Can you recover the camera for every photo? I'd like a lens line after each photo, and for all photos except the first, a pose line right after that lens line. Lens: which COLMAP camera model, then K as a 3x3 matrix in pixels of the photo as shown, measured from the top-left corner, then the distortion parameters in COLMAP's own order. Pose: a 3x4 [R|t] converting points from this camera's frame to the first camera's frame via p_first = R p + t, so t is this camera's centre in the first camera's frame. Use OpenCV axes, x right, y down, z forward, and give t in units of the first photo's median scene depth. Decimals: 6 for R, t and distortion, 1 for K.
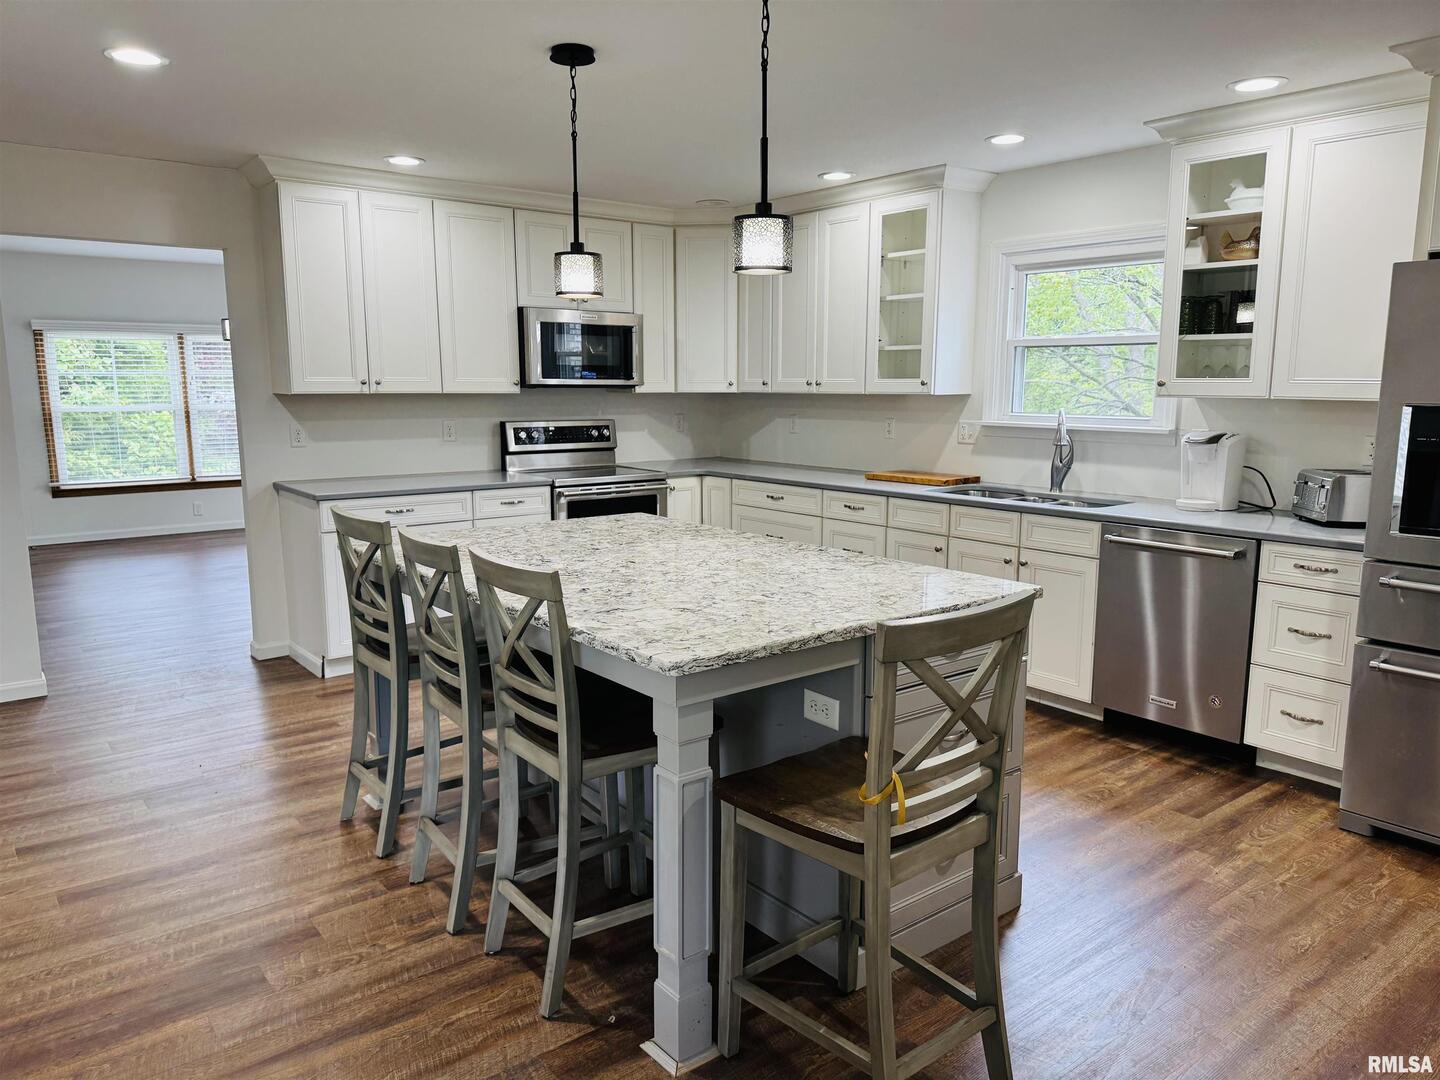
lens RADIAL K [[1014.1, 0, 719.0], [0, 1014.1, 546.9], [0, 0, 1]] dist [0.019400, -0.027315]
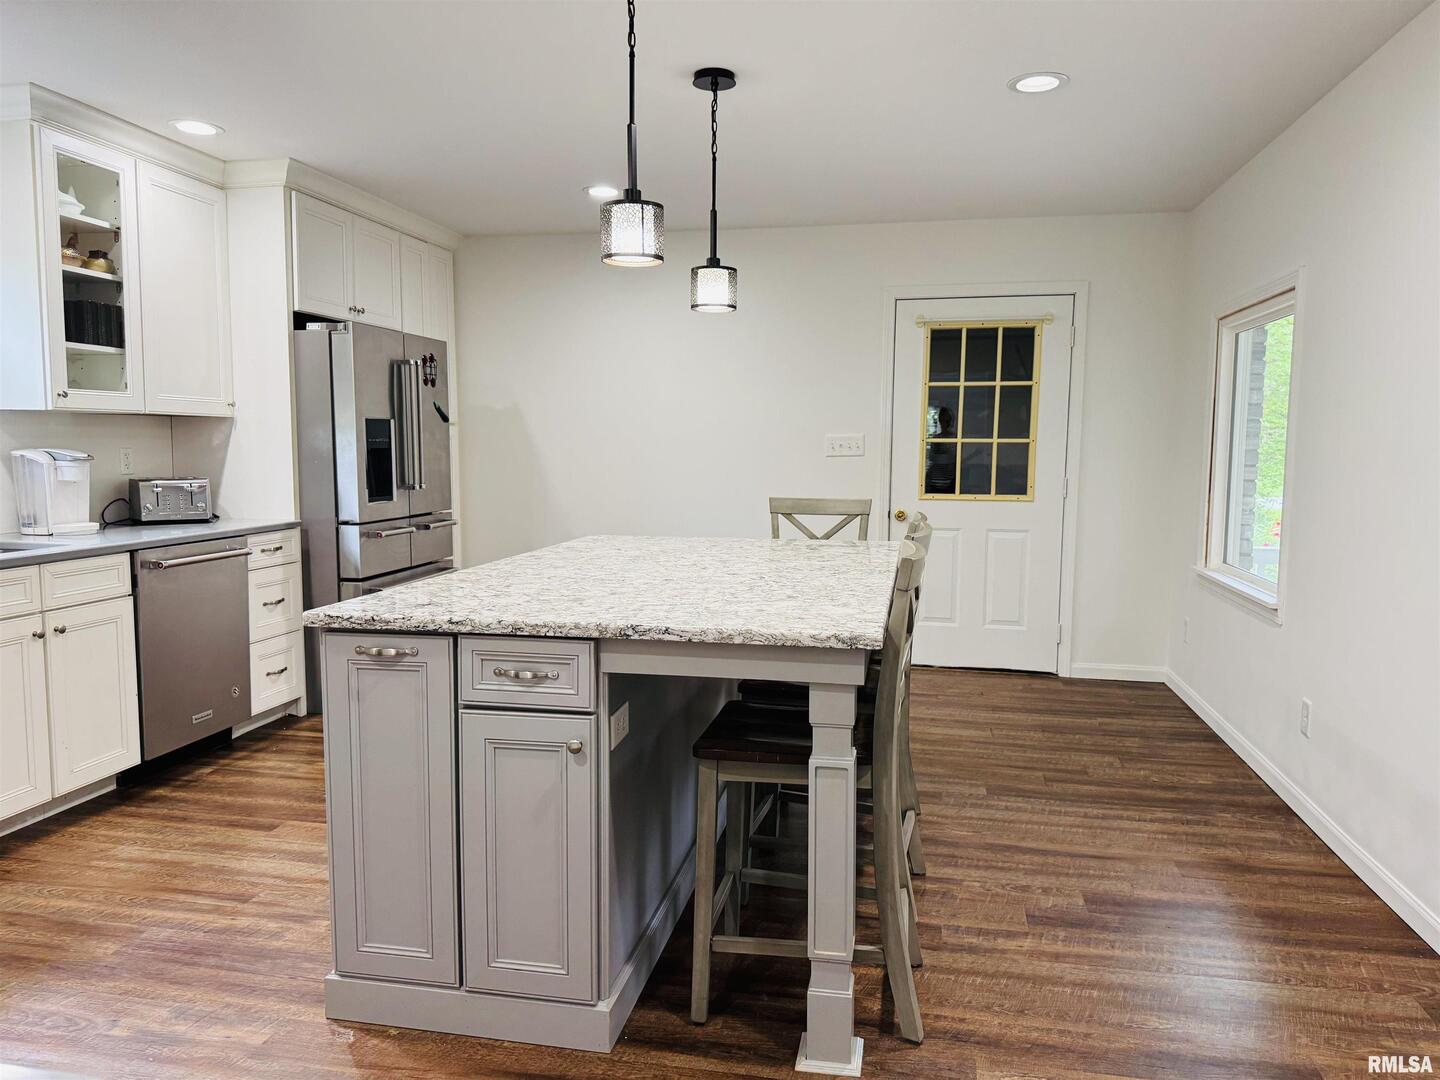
lens RADIAL K [[1014.1, 0, 723.2], [0, 1014.1, 544.5], [0, 0, 1]] dist [0.019400, -0.027315]
pose [[-0.643003, -0.082900, 0.761363, -0.653988], [0.117459, 0.971688, 0.205000, -0.159672], [-0.756803, 0.221244, -0.615061, 1.229571]]
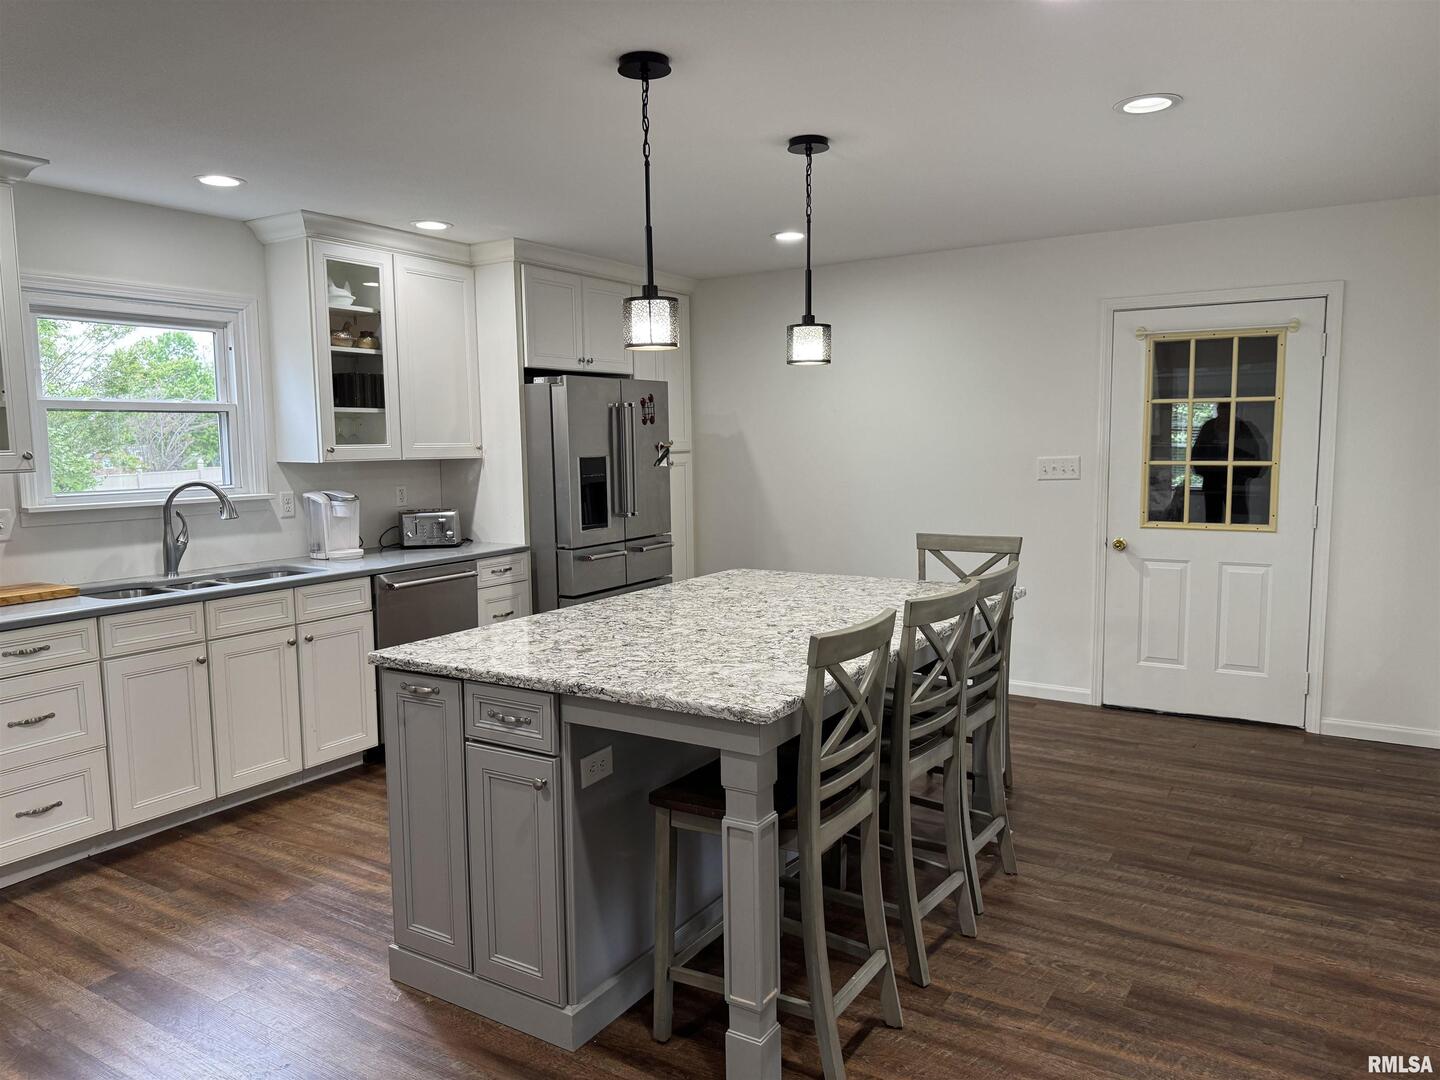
lens RADIAL K [[1014.1, 0, 714.9], [0, 1014.1, 539.7], [0, 0, 1]] dist [0.019400, -0.027315]
pose [[-0.320695, -0.094459, 0.942461, -0.812470], [0.169173, 0.973304, 0.155115, -0.180079], [-0.931952, 0.209183, -0.296154, 1.037495]]
